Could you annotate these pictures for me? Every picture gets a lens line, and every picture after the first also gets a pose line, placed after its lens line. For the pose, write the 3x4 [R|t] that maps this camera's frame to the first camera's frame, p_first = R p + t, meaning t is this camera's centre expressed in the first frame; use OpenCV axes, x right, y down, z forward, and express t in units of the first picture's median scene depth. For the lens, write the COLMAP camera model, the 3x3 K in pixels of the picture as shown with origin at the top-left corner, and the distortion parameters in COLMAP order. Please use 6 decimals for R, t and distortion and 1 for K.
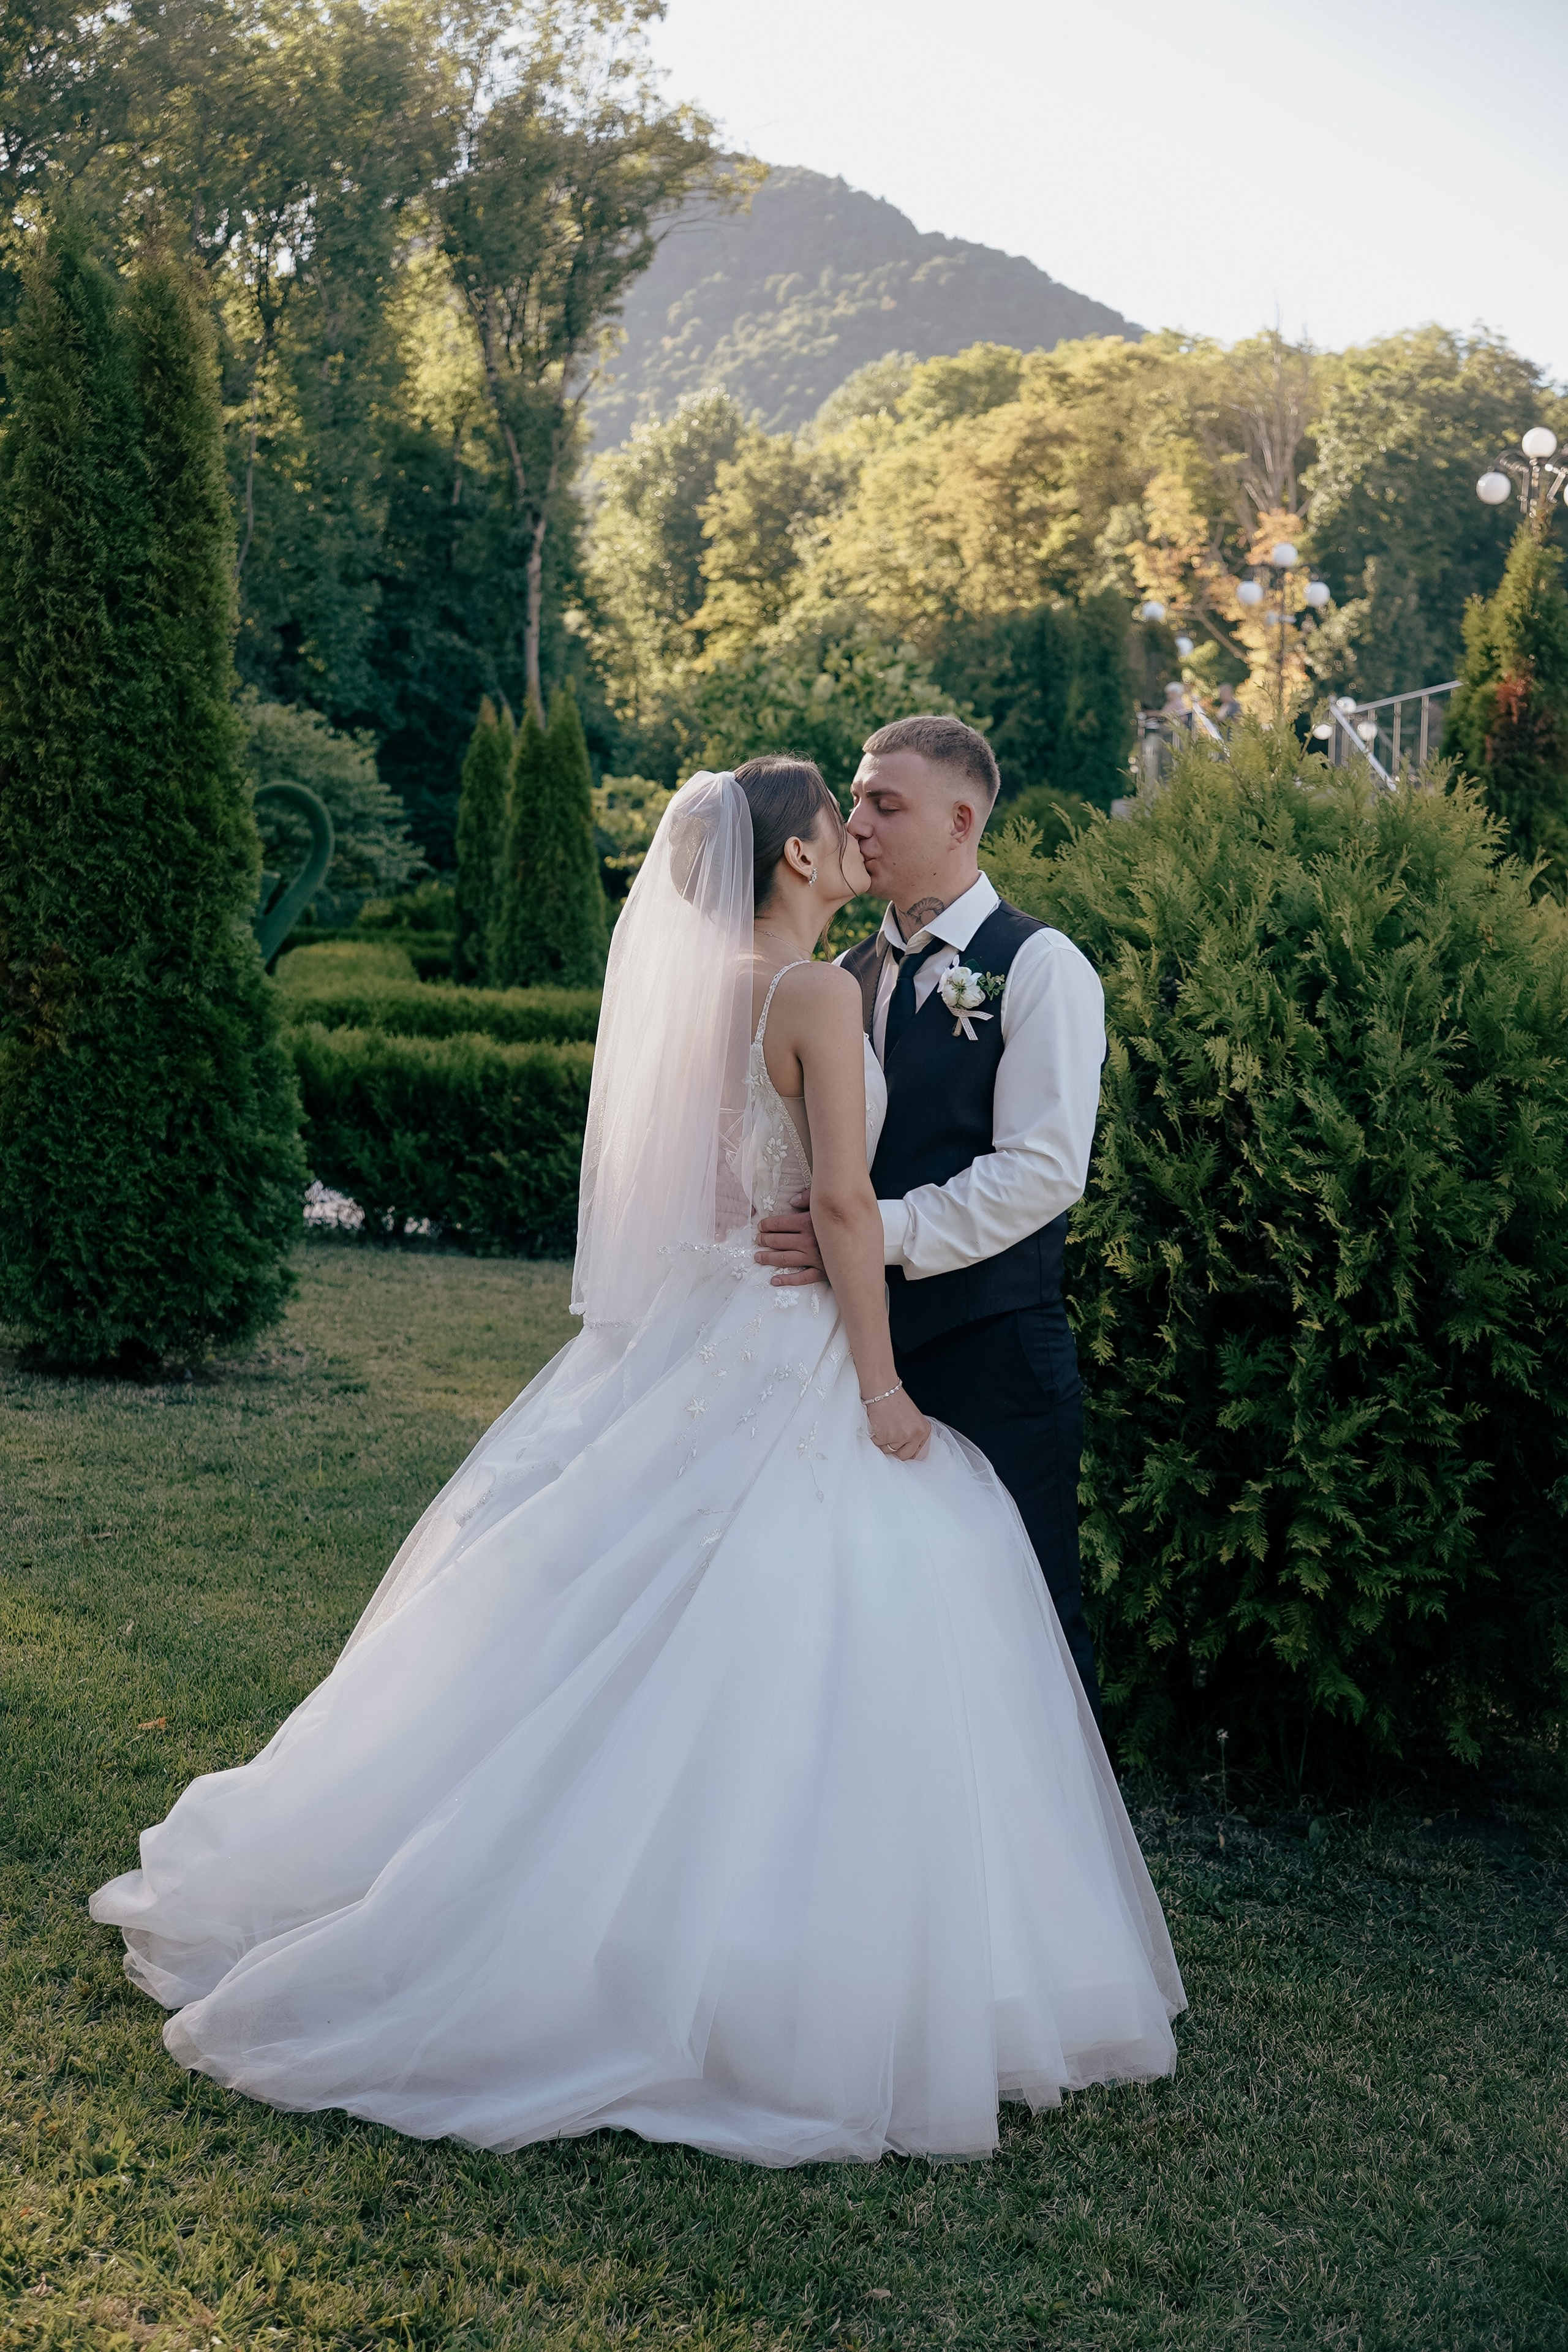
lens RADIAL K [[2840.3, 0, 724.0], [0, 2840.3, 1165.3], [0, 0, 1]] dist [0.082093, 0.000000]
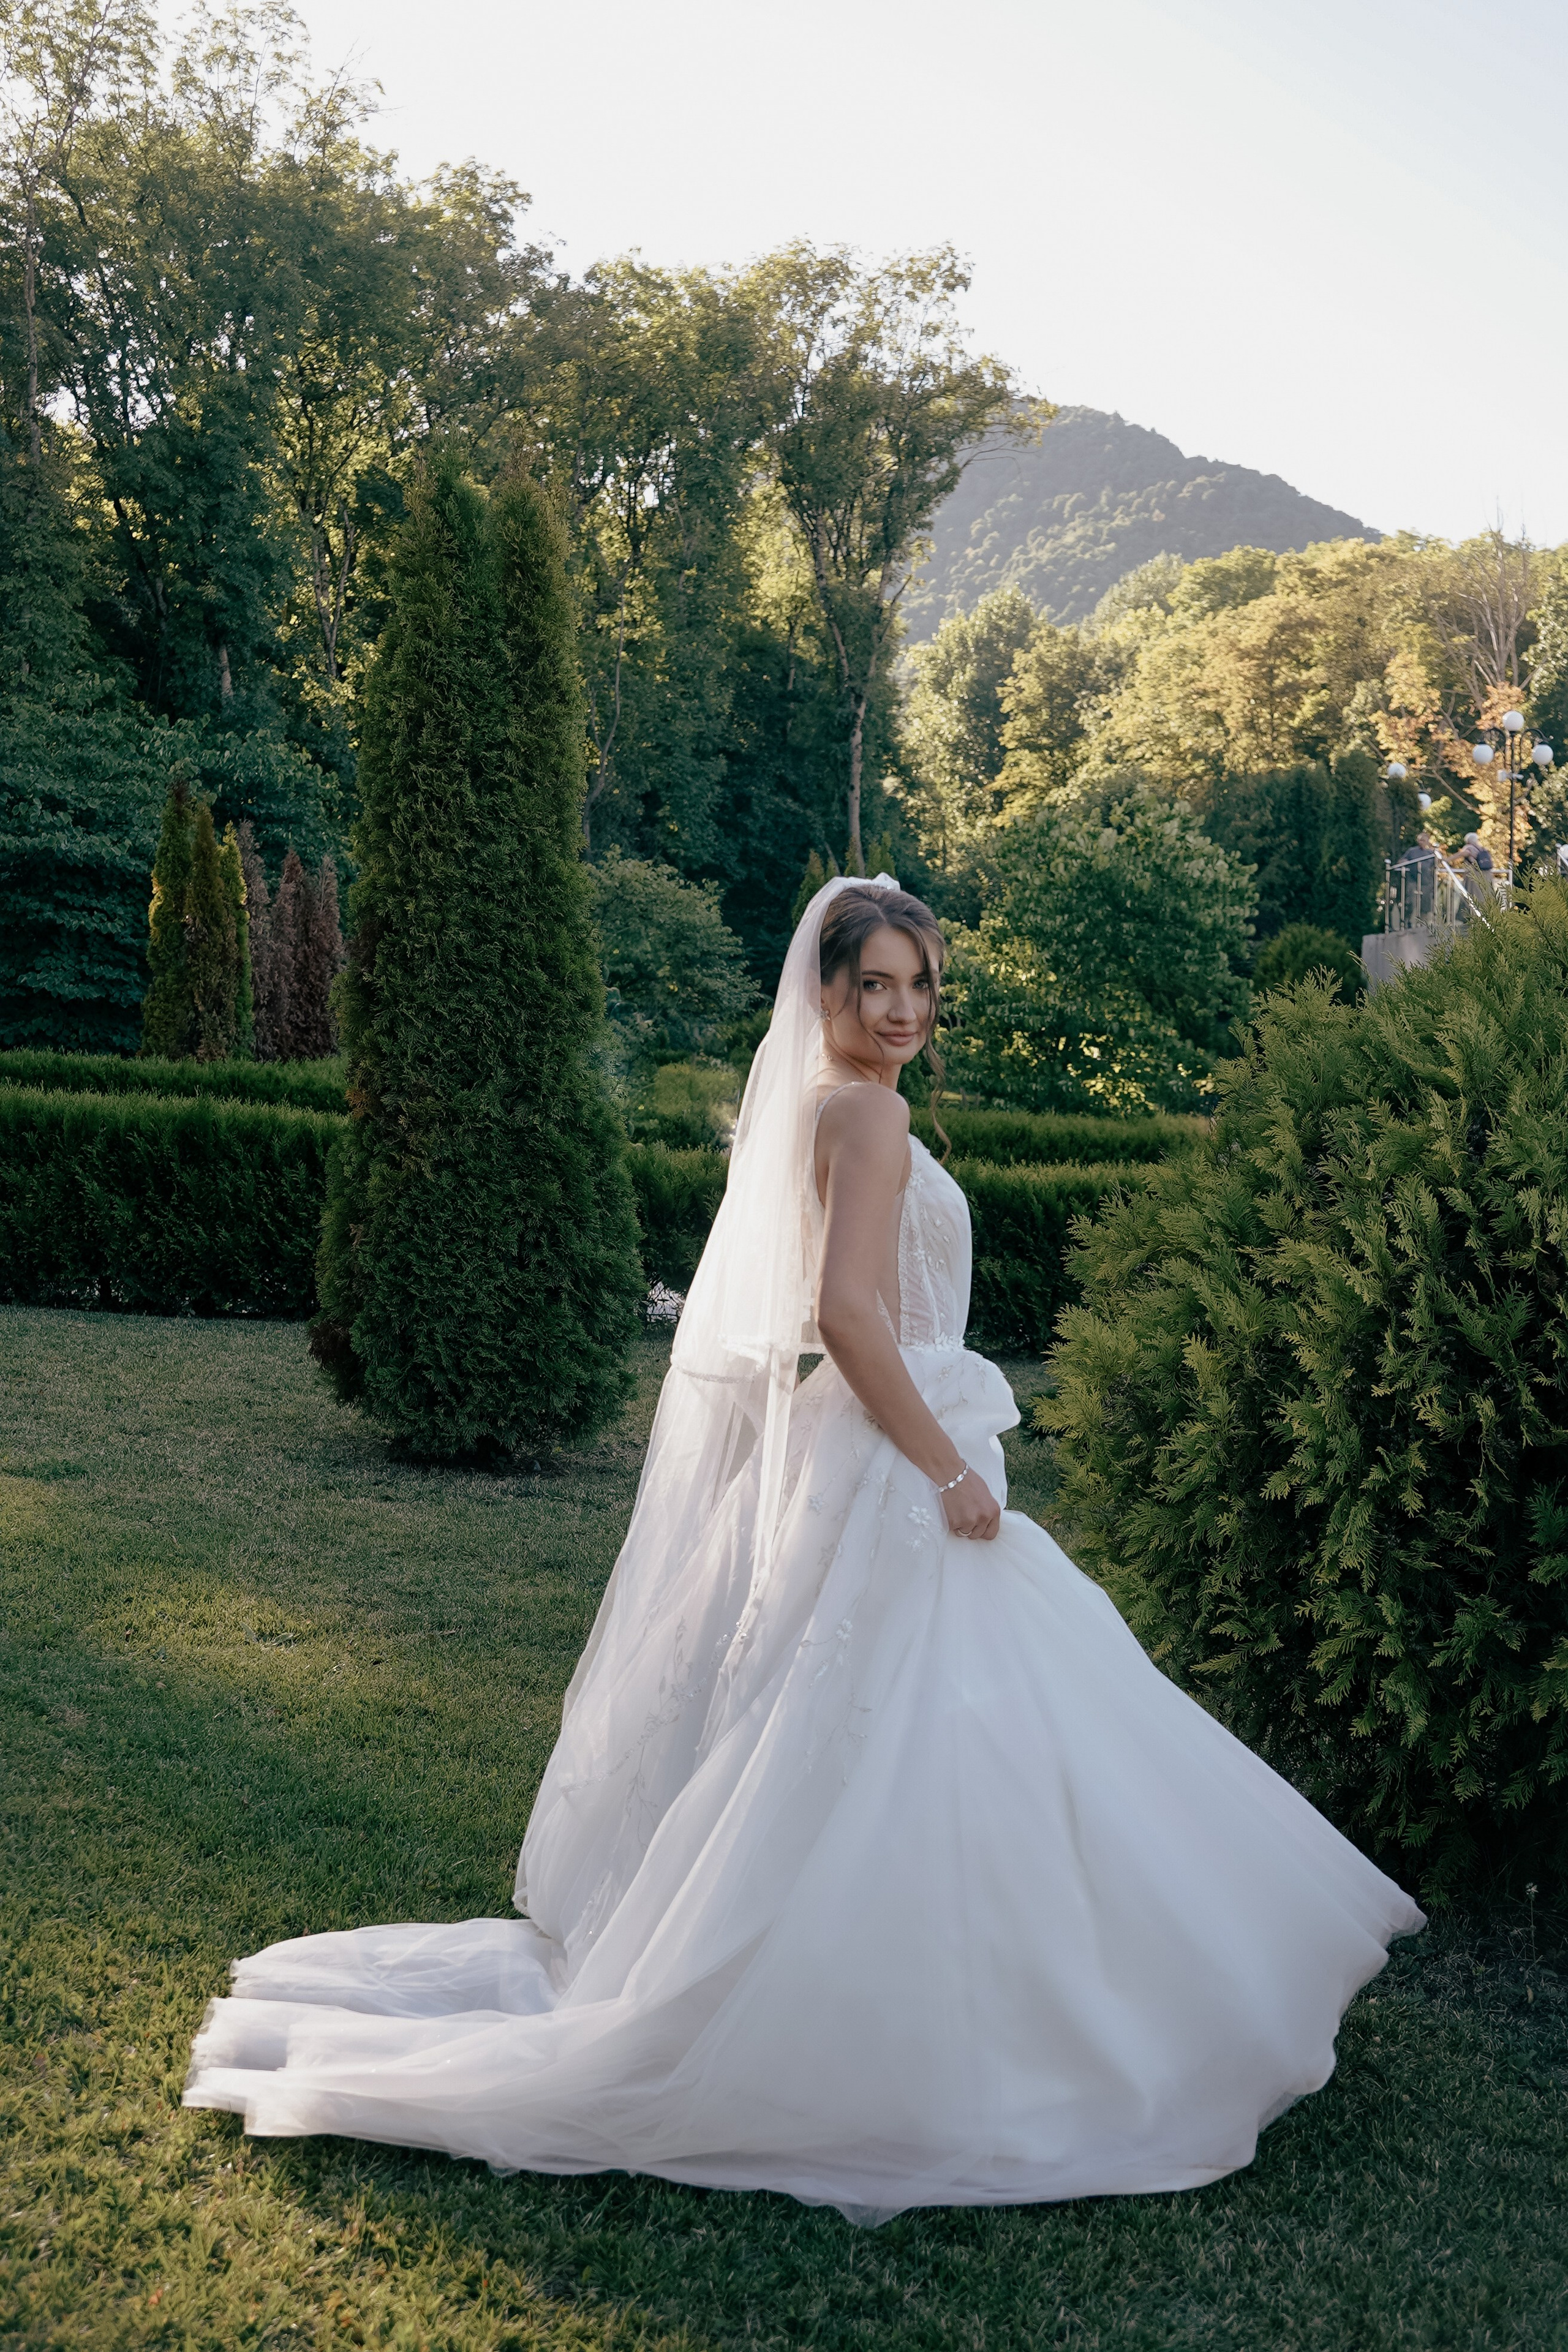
lens RADIAL K [[2361.0, 0, 760.0], [0, 2361.0, 1167.0], [0, 0, 1]] dist [-0.067310, 0.000000]
pose [[0.994102, 0.000027, -0.108446, -0.002601], [-0.003152, 0.999585, -0.028642, -0.016407], [0.108401, 0.028815, 0.993690, 0.093652]]
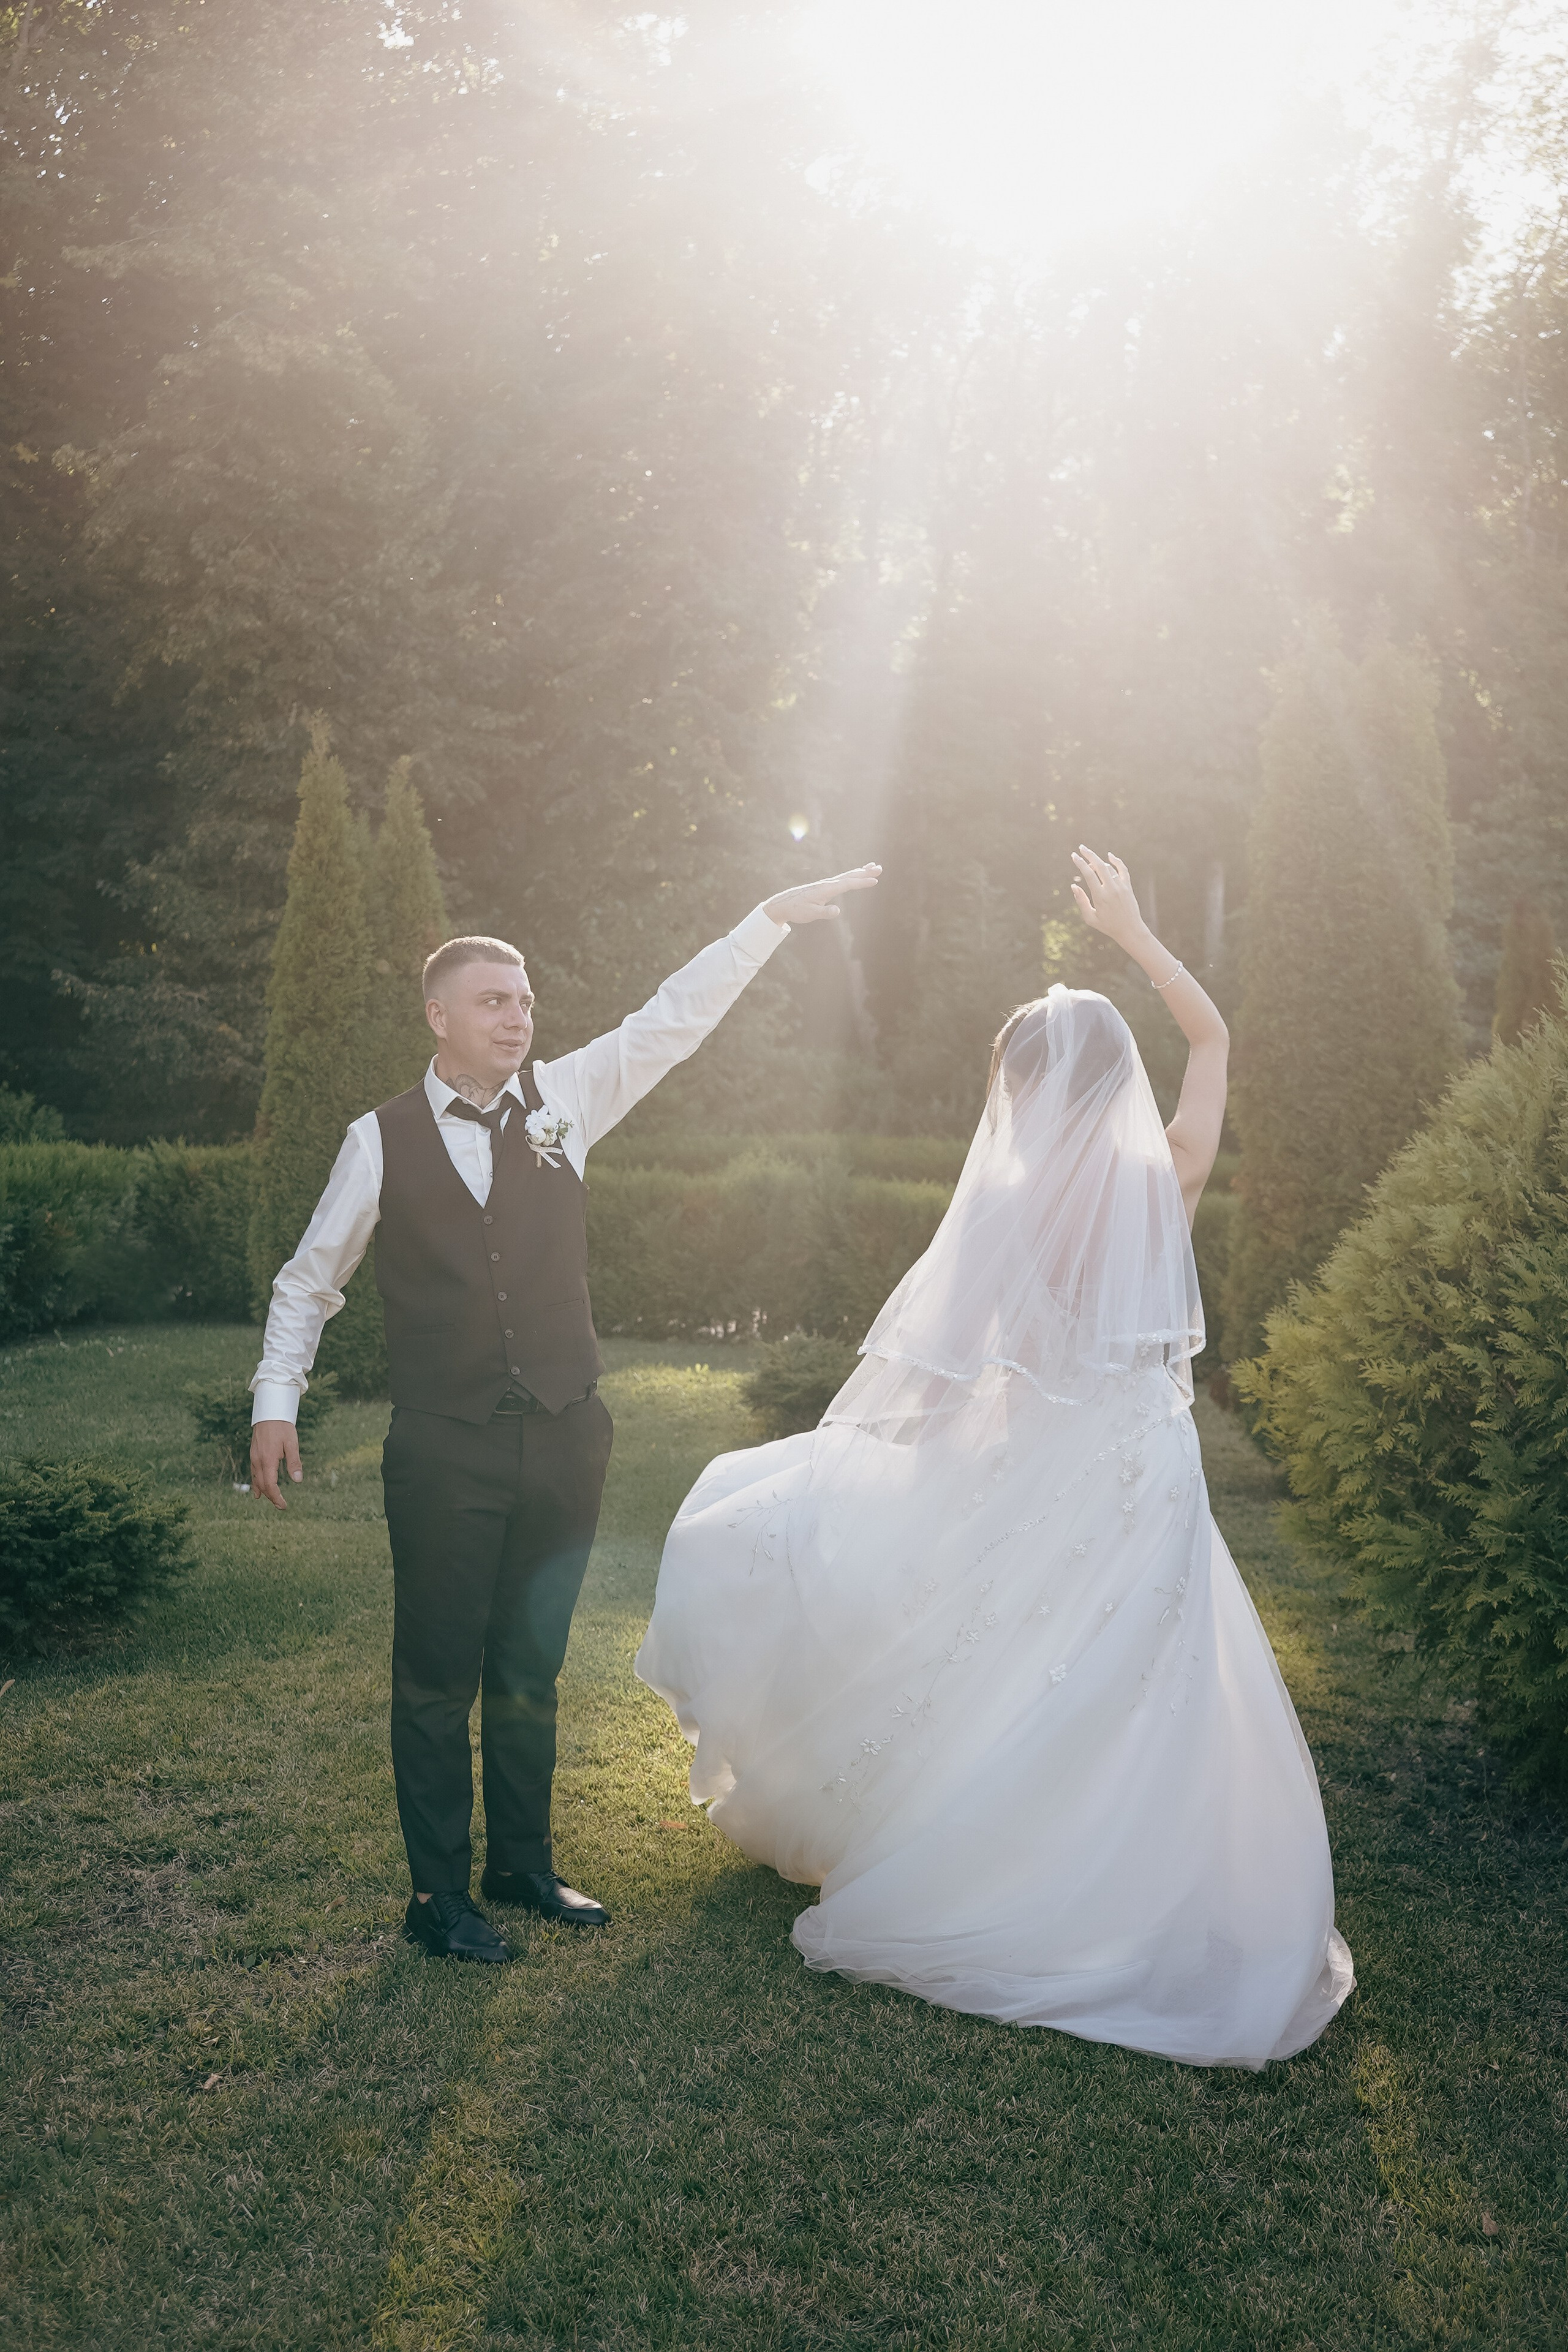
lens RADIAL K [[2672.8, 0, 776.3], [0, 2672.8, 1168.6], [0, 0, 1]] dist [0.006291, 0.000000]
pose [[0.703648, -0.038122, -0.709526, 0.447595], [-0.021396, 0.996970, -0.074785, 0.019143], [0.710227, 0.067803, 0.700700, -0.031261]]
